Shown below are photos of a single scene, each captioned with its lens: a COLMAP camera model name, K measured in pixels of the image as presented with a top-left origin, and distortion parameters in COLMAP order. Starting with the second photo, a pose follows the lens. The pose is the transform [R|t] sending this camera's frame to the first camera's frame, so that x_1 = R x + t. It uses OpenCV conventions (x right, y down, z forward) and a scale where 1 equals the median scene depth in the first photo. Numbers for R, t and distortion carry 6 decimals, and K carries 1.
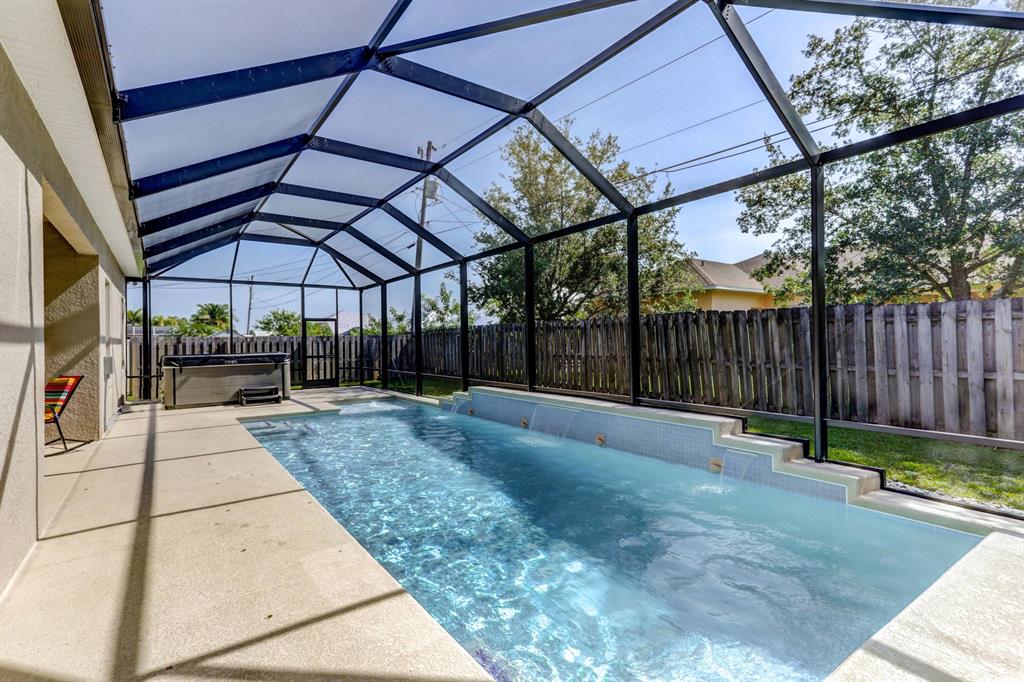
lens RADIAL K [[493.7, 0, 519.5], [0, 493.7, 335.9], [0, 0, 1]] dist [0.000059, 0.000252]
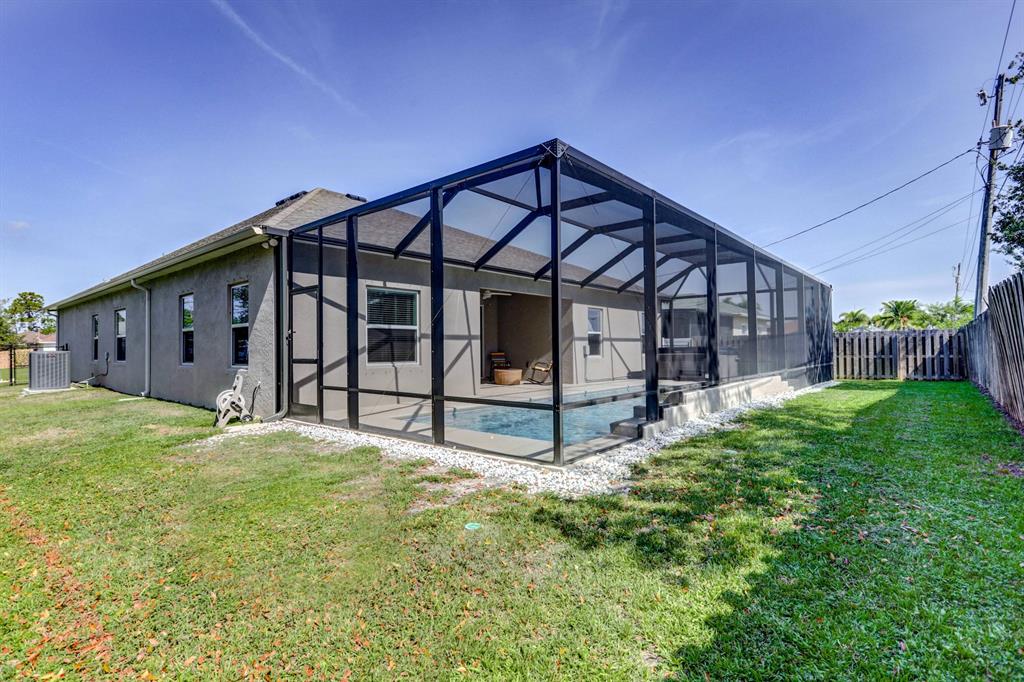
lens RADIAL K [[499.5, 0, 516.2], [0, 499.5, 342.8], [0, 0, 1]] dist [0.004635, 0.000679]
pose [[0.226794, 0.002747, -0.973939, 0.479121], [0.013732, 0.999888, 0.006018, 0.004946], [0.973846, -0.014738, 0.226731, 0.091541]]
